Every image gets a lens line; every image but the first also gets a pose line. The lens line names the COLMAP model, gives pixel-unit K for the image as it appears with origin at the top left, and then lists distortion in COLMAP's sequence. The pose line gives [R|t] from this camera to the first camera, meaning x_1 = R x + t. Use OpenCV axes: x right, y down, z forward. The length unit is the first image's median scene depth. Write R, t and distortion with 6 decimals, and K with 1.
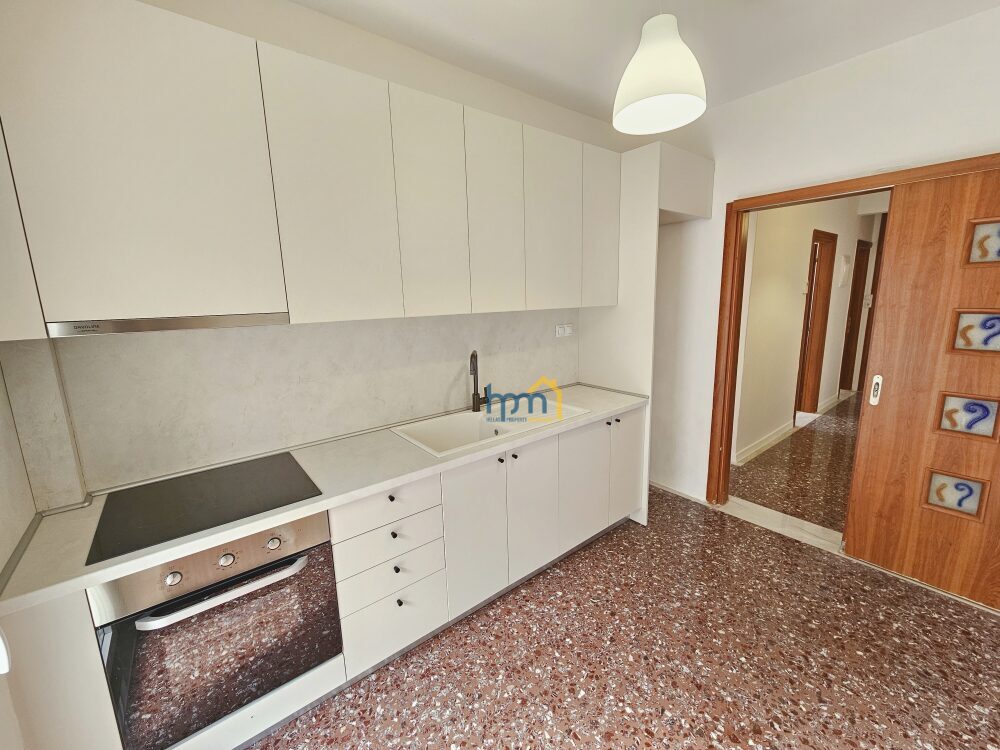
lens RADIAL K [[411.1, 0, 504.8], [0, 411.1, 375.6], [0, 0, 1]] dist [-0.003786, 0.001804]
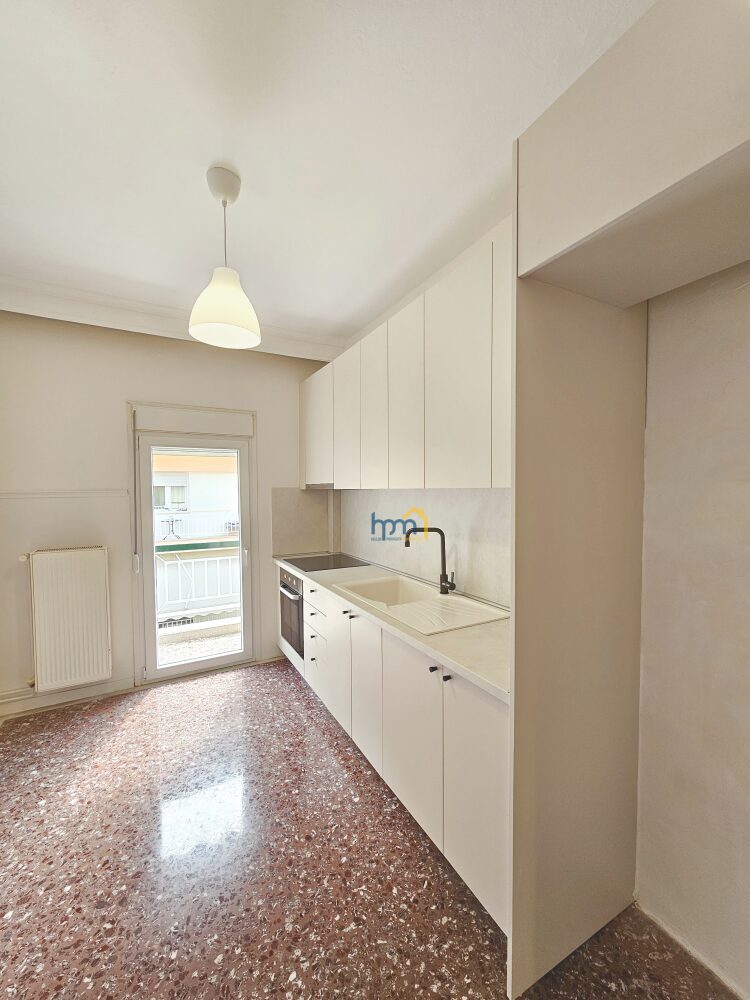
lens RADIAL K [[411.1, 0, 381.2], [0, 411.1, 504.9], [0, 0, 1]] dist [-0.003786, 0.001804]
pose [[-0.181140, 0.063957, -0.981375, 1.077413], [-0.179502, 0.978971, 0.096932, -0.221365], [0.966937, 0.193717, -0.165851, 1.203393]]
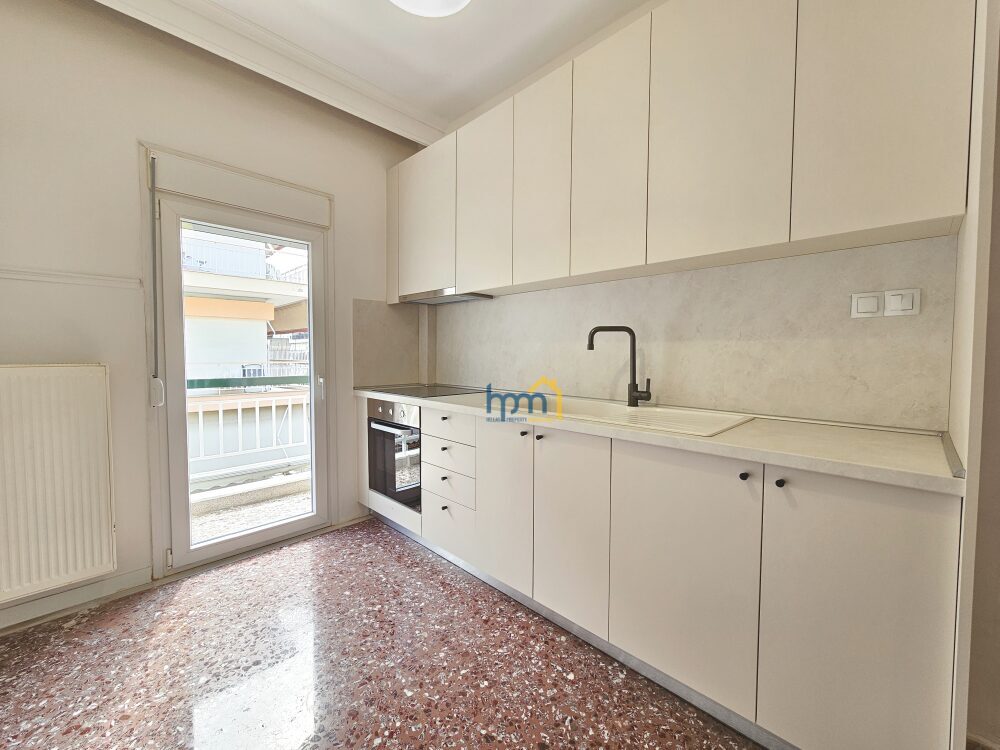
lens RADIAL K [[411.1, 0, 503.0], [0, 411.1, 371.5], [0, 0, 1]] dist [-0.003786, 0.001804]
pose [[0.104056, 0.070868, -0.992043, 0.834957], [-0.196707, 0.979221, 0.049319, 0.038685], [0.974925, 0.190010, 0.115835, 0.806884]]
